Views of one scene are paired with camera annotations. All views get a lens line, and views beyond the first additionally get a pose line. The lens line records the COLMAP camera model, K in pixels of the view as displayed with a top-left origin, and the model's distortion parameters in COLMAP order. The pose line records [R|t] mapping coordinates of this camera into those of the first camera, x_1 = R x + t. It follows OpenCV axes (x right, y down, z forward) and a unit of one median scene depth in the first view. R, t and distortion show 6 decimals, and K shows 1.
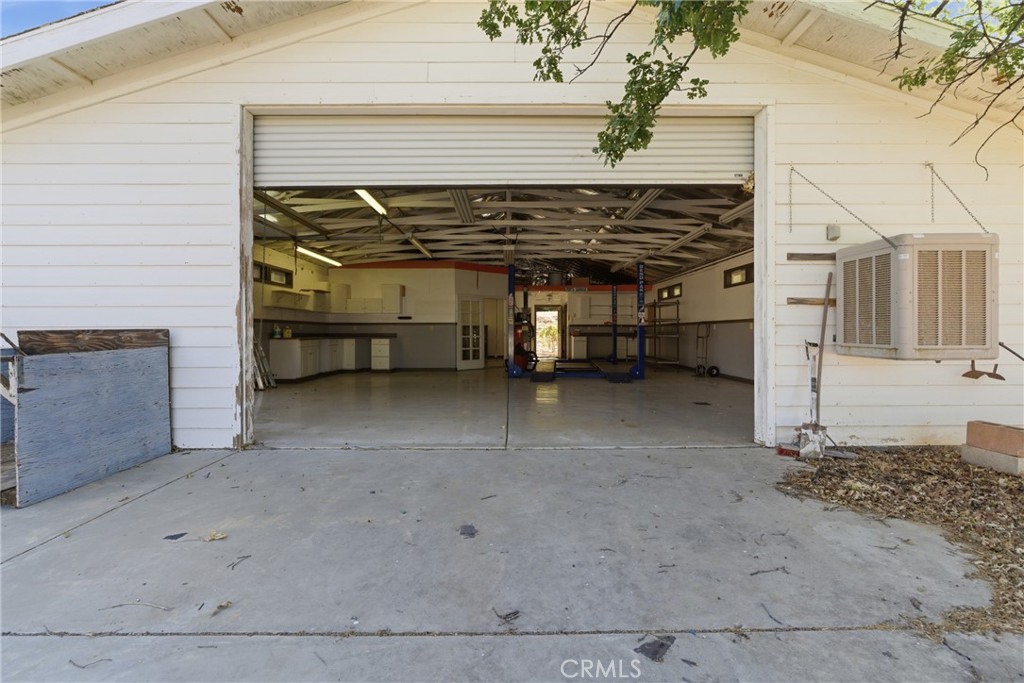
lens RADIAL K [[460.2, 0, 512.3], [0, 460.2, 336.6], [0, 0, 1]] dist [-0.005630, -0.000465]
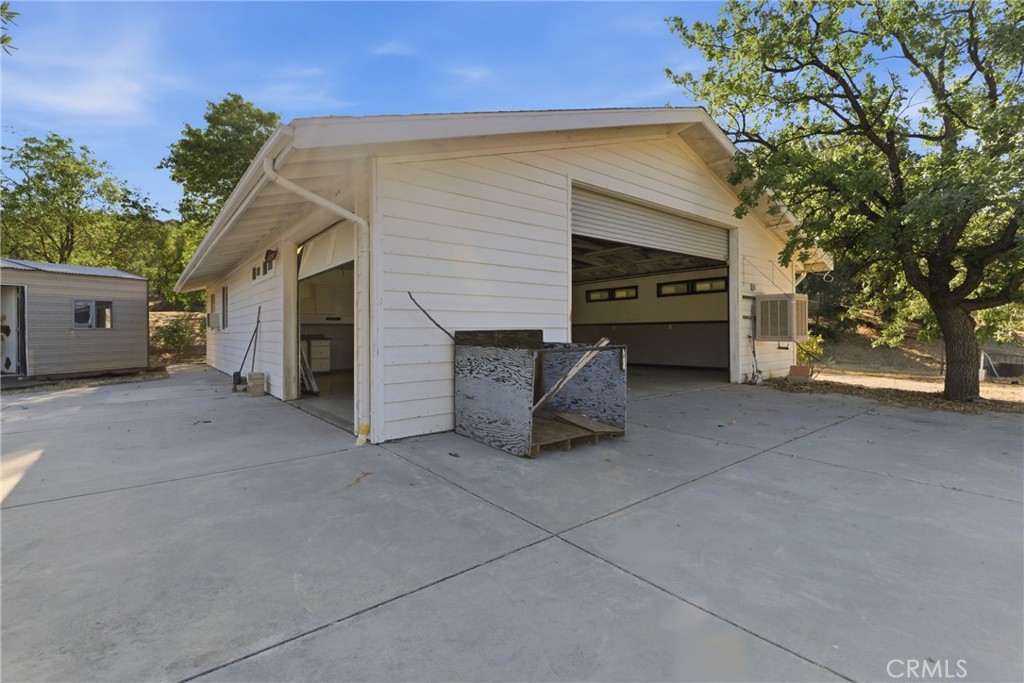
lens RADIAL K [[460.2, 0, 512.5], [0, 460.2, 336.8], [0, 0, 1]] dist [-0.005630, -0.000465]
pose [[0.785373, -0.009807, 0.618945, -1.637320], [0.010947, 0.999938, 0.001953, 0.000775], [-0.618926, 0.005241, 0.785432, -0.051953]]
